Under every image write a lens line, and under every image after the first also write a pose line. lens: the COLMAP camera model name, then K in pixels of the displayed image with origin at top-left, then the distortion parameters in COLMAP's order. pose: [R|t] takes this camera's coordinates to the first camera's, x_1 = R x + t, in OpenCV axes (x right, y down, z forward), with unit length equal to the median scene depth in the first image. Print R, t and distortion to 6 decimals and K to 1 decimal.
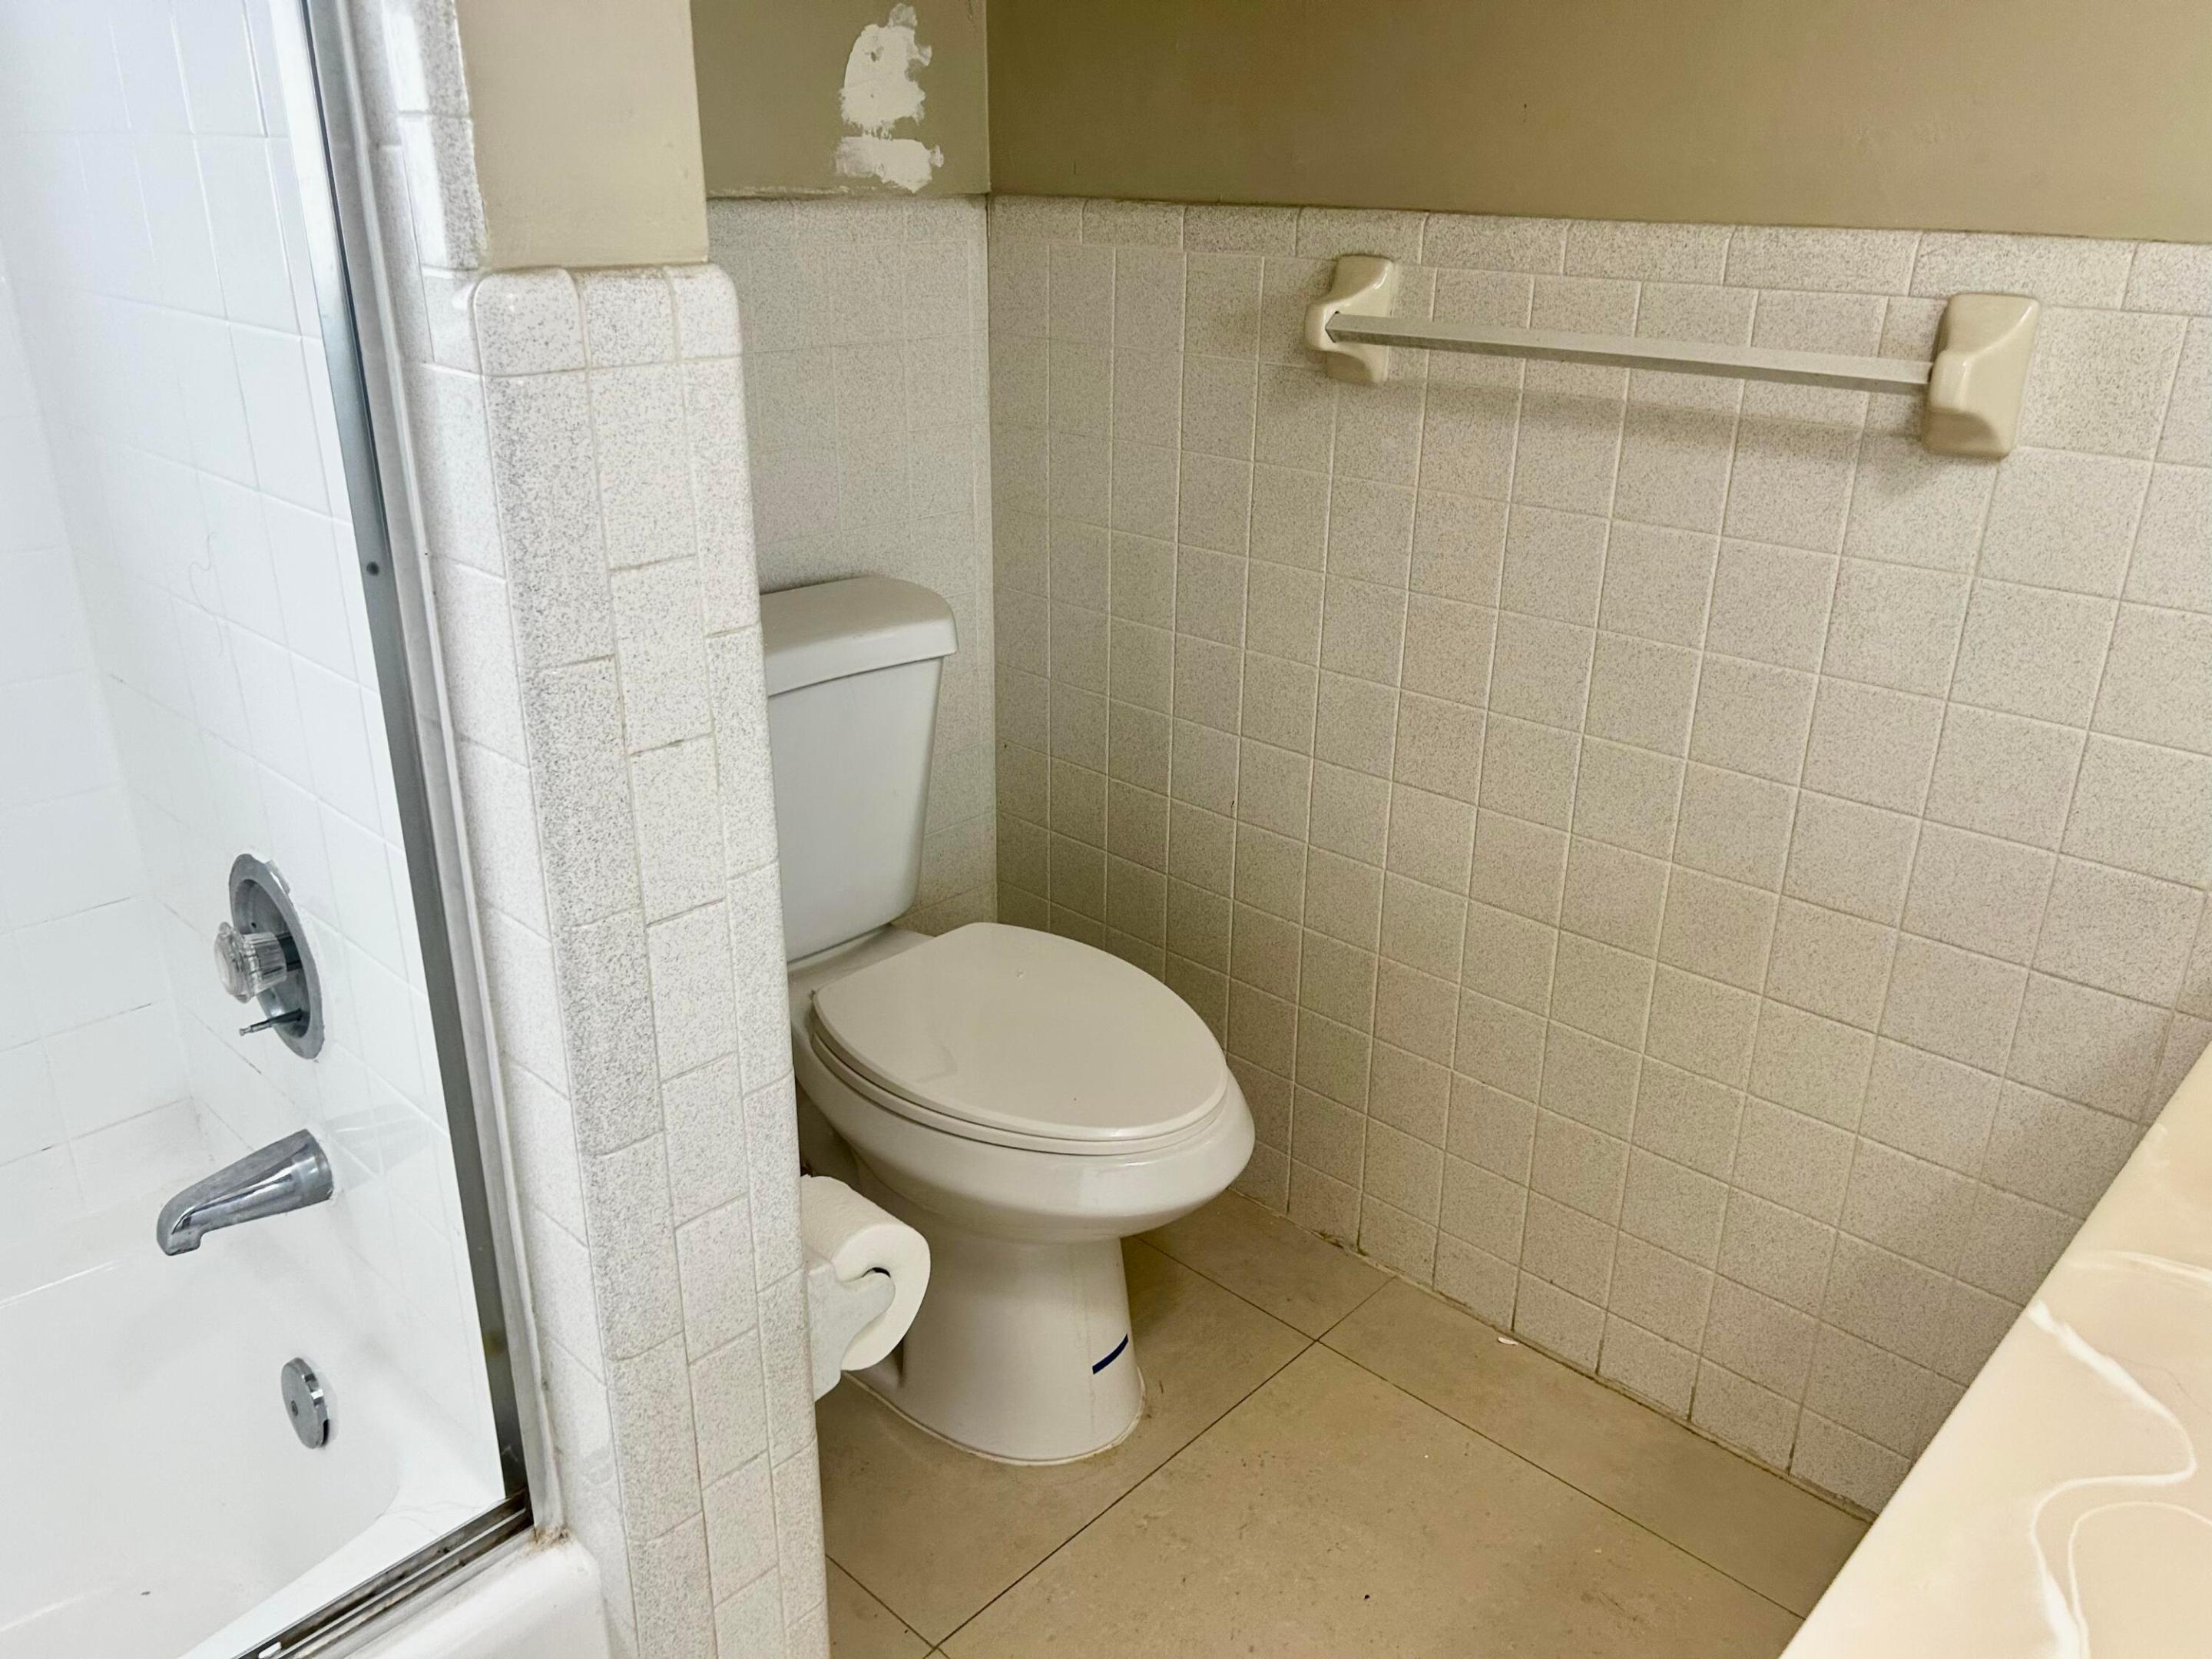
lens RADIAL K [[1671.9, 0, 1119.7], [0, 1671.9, 817.4], [0, 0, 1]] dist [0.060654, -0.059809]
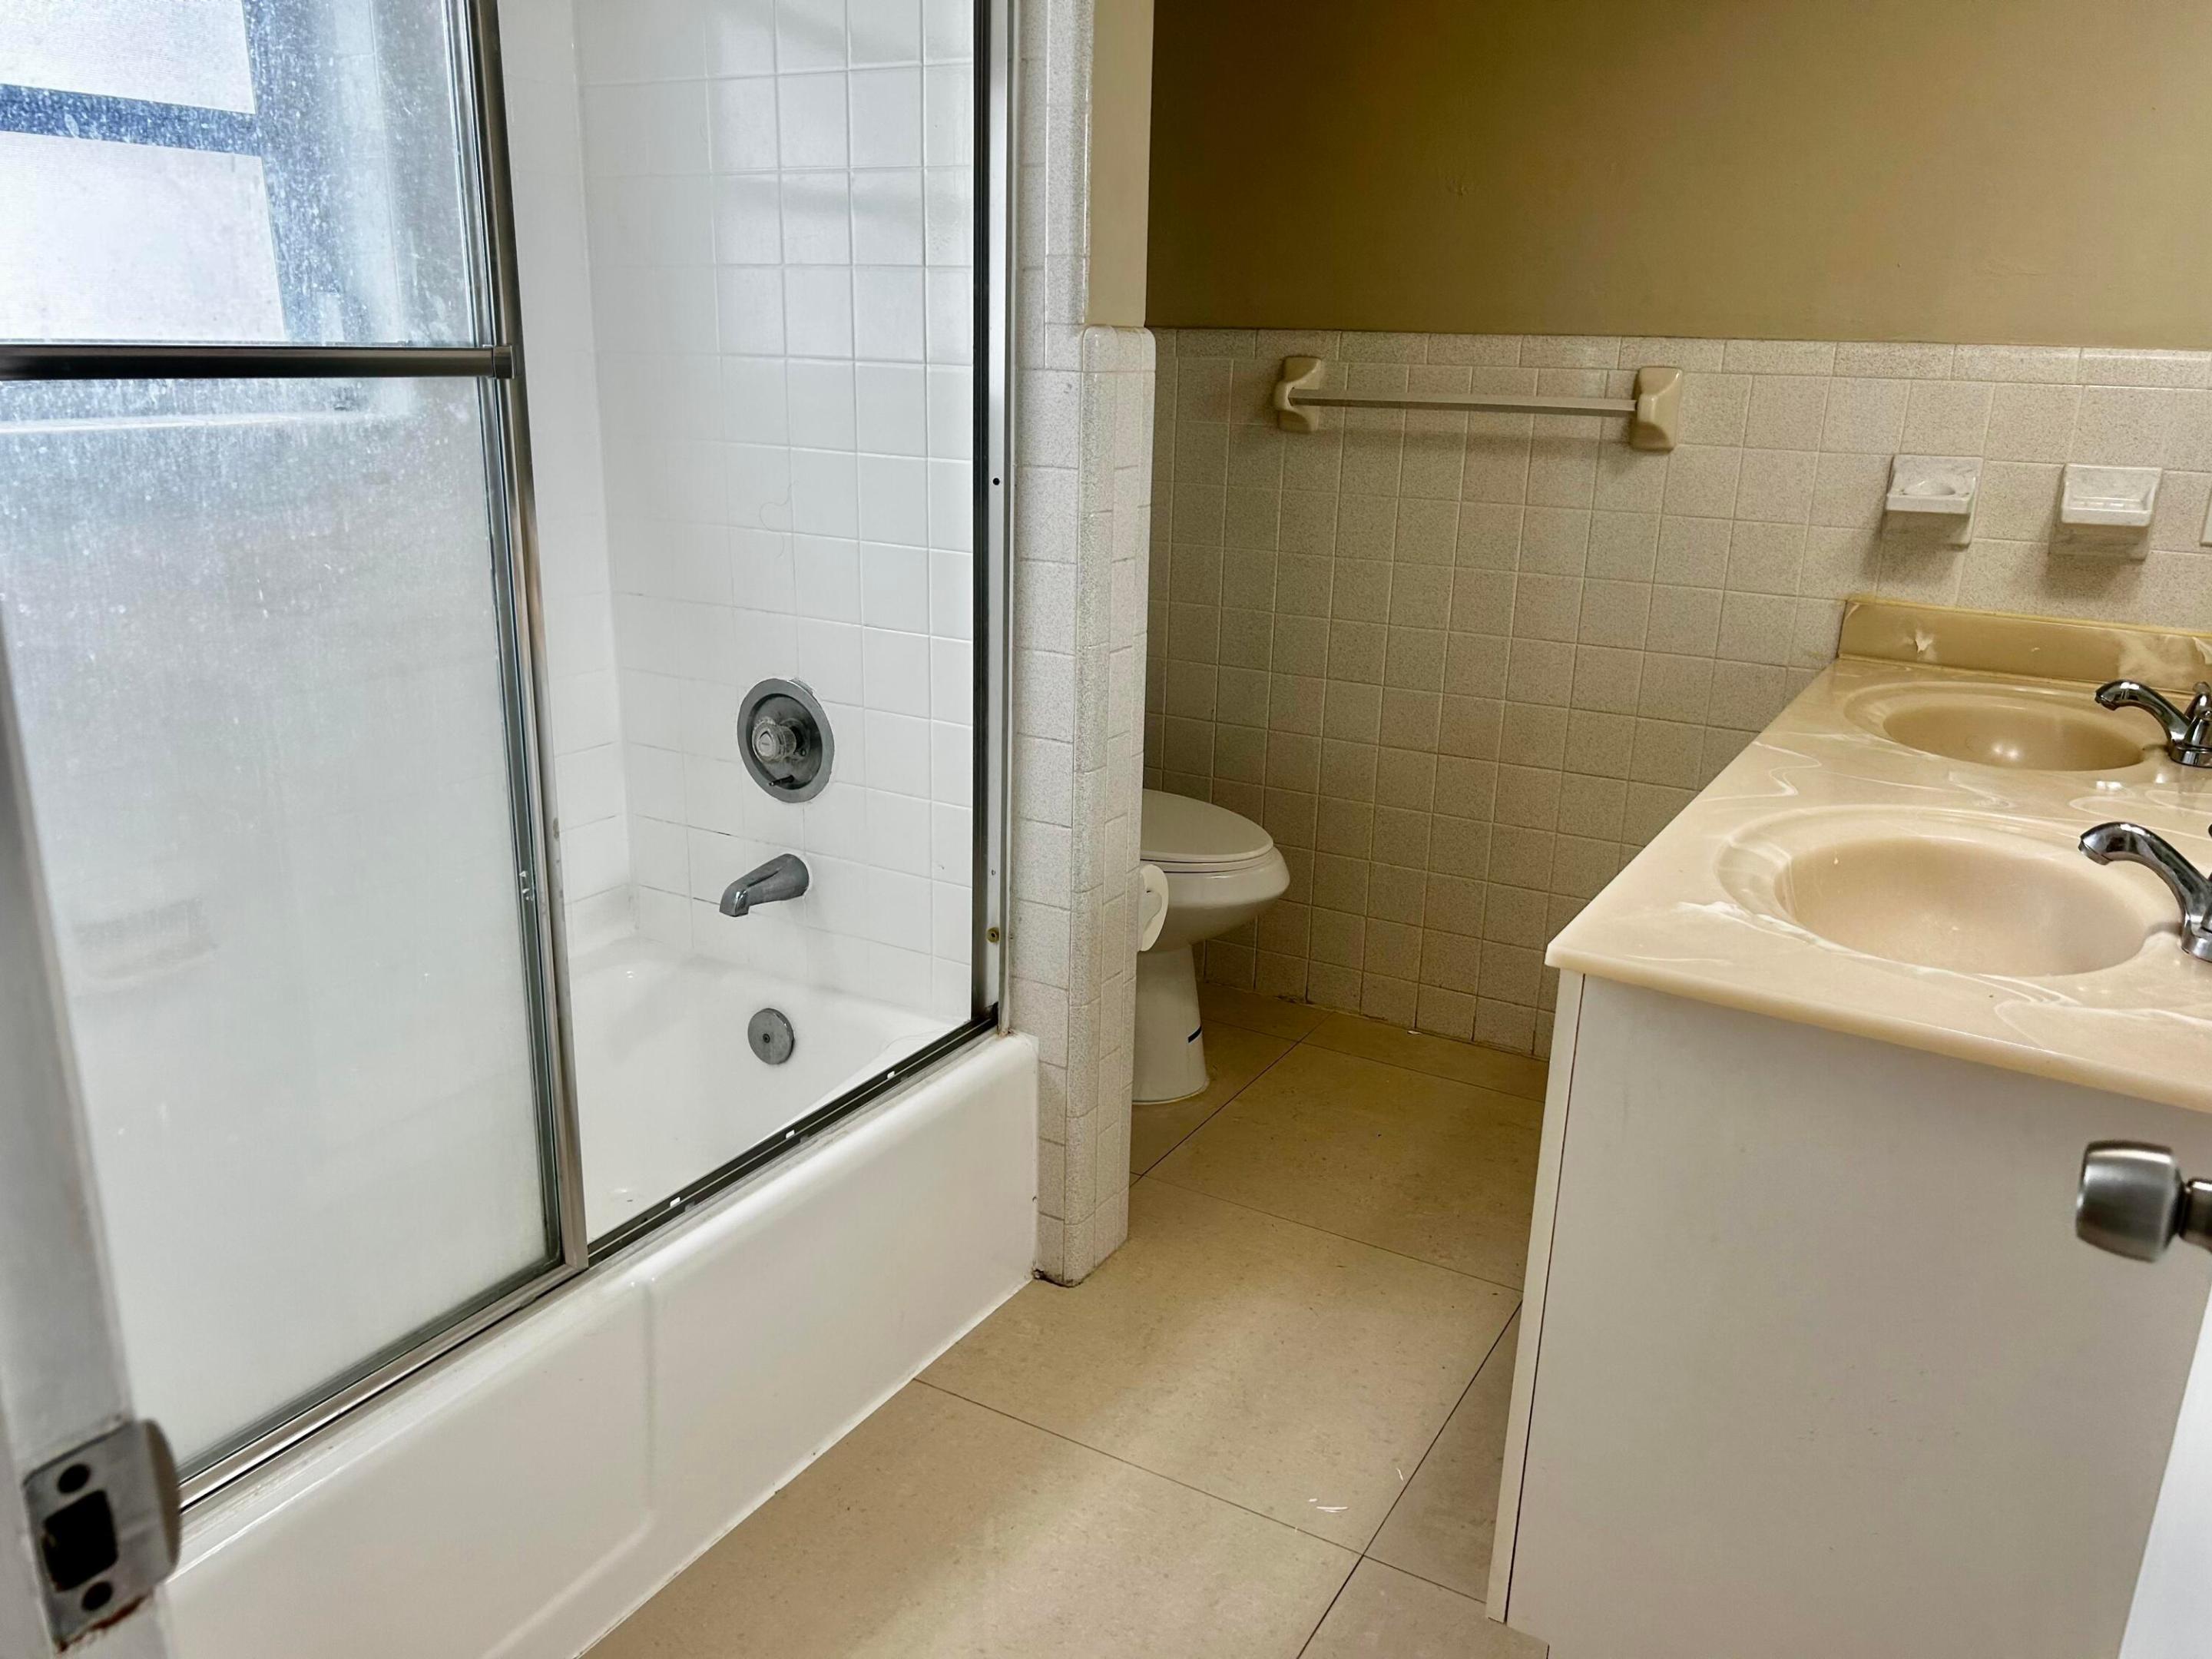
lens RADIAL K [[1671.9, 0, 1102.9], [0, 1671.9, 842.0], [0, 0, 1]] dist [0.060654, -0.059809]
pose [[0.975685, -0.054113, 0.212392, -0.477534], [0.071602, 0.994569, -0.075532, 0.290482], [-0.207151, 0.088904, 0.974261, -0.614839]]
